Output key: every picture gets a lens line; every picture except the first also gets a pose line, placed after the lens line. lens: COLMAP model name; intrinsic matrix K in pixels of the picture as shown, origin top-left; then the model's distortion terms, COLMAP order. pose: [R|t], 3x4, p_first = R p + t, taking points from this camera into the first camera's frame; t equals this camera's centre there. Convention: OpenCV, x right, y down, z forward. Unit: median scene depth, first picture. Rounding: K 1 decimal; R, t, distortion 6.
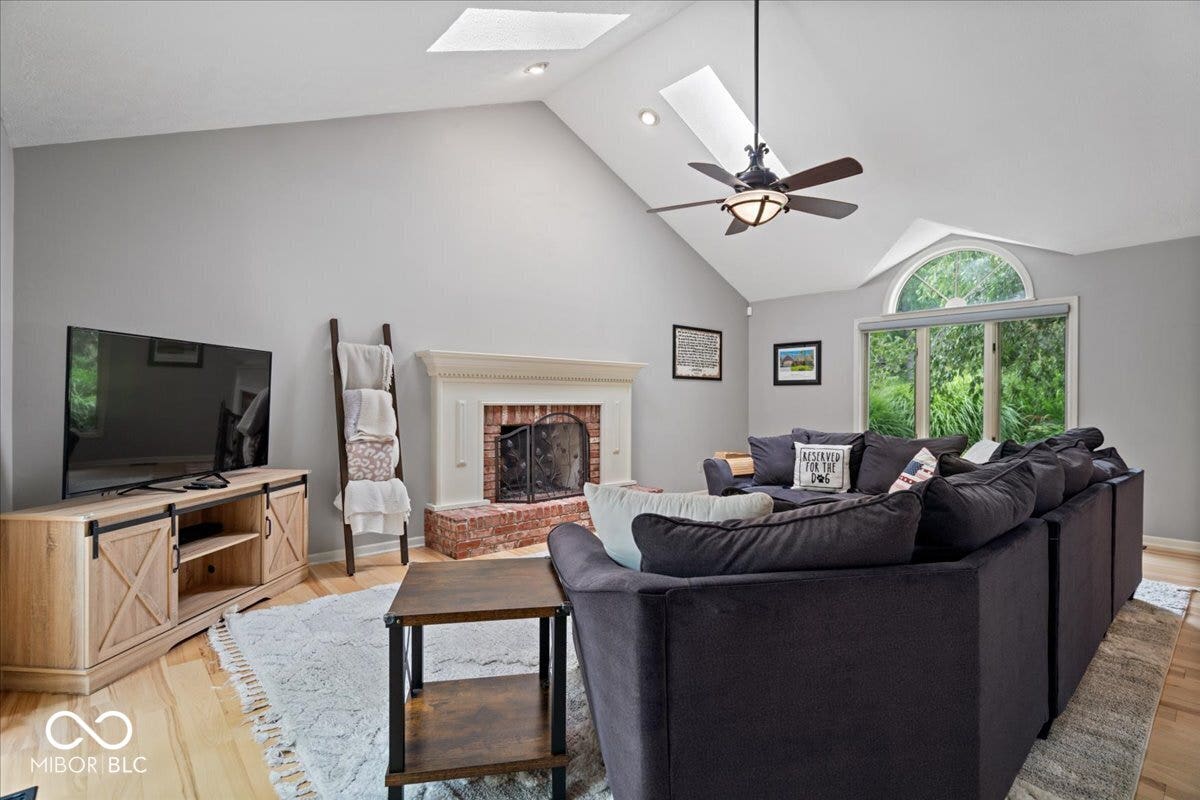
lens RADIAL K [[564.6, 0, 601.7], [0, 564.6, 397.5], [0, 0, 1]] dist [0.000072, 0.001149]
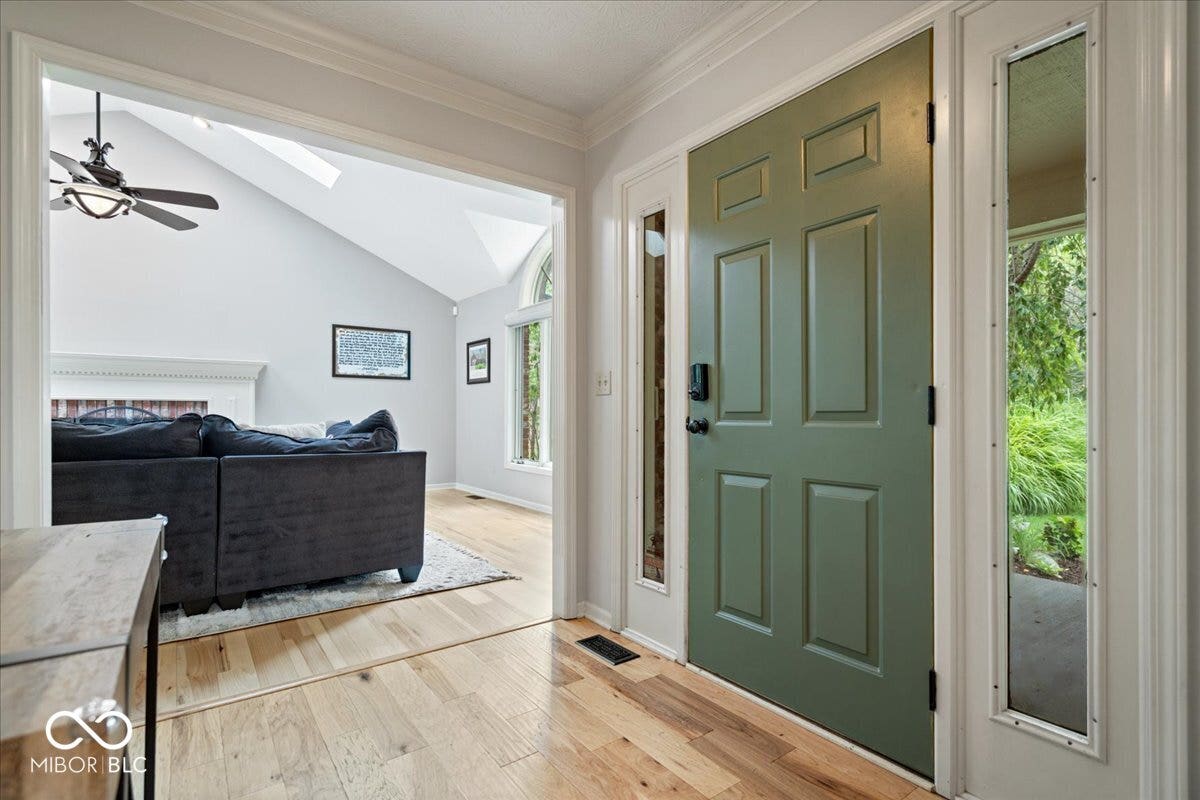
lens RADIAL K [[564.6, 0, 599.3], [0, 564.6, 408.1], [0, 0, 1]] dist [0.000072, 0.001149]
pose [[0.994886, -0.004998, -0.100880, 0.676695], [0.004113, 0.999951, -0.008984, 0.032090], [0.100920, 0.008523, 0.994858, 0.036553]]
